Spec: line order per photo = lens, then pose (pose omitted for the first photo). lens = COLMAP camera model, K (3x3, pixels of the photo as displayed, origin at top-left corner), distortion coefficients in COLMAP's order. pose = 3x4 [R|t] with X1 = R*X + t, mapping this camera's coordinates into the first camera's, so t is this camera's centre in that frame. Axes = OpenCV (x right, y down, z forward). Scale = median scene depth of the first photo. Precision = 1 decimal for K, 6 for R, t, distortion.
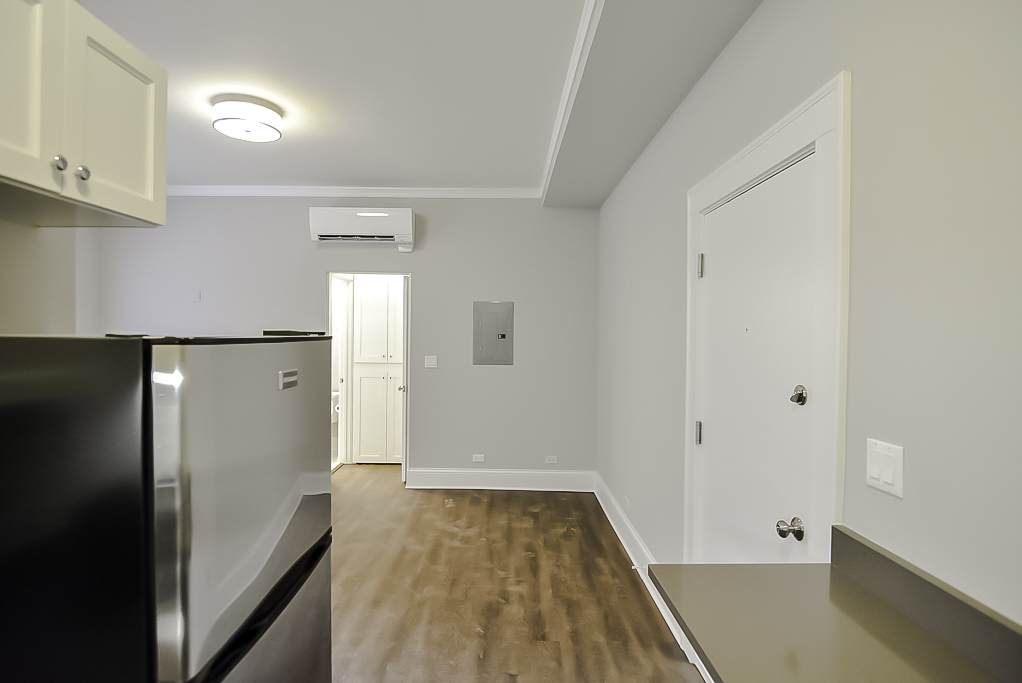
lens RADIAL K [[519.6, 0, 510.3], [0, 519.6, 340.9], [0, 0, 1]] dist [-0.000013, -0.000635]
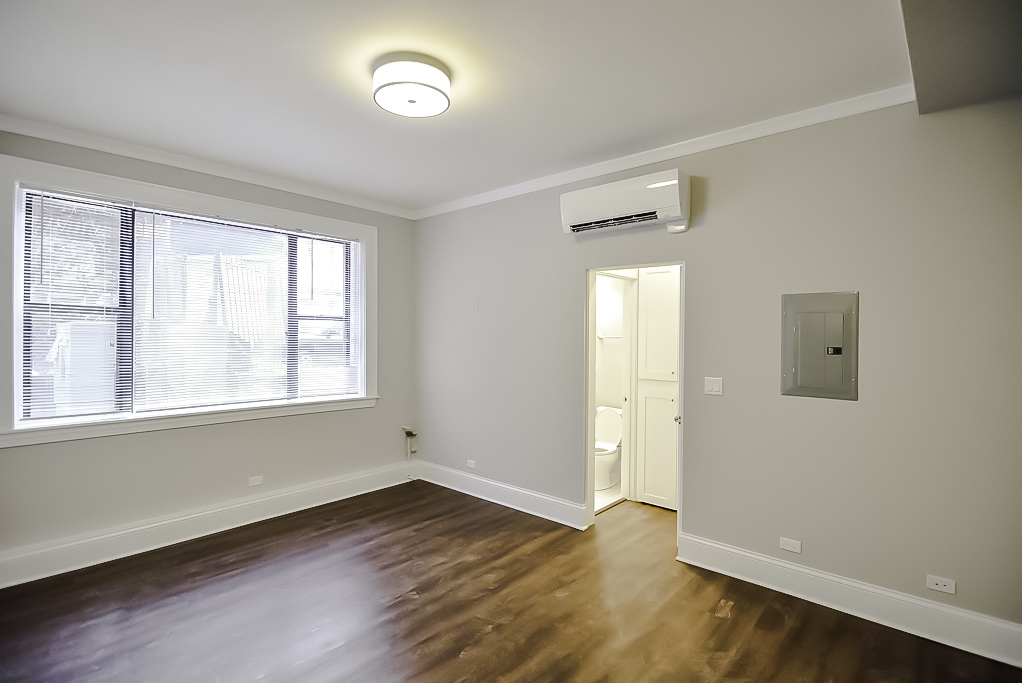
lens RADIAL K [[497.1, 0, 509.8], [0, 497.1, 339.7], [0, 0, 1]] dist [-0.011334, -0.005292]
pose [[0.738179, 0.000973, -0.674604, 0.096253], [-0.007538, 0.999948, -0.006805, -0.015633], [0.674562, 0.010109, 0.738149, 0.352862]]
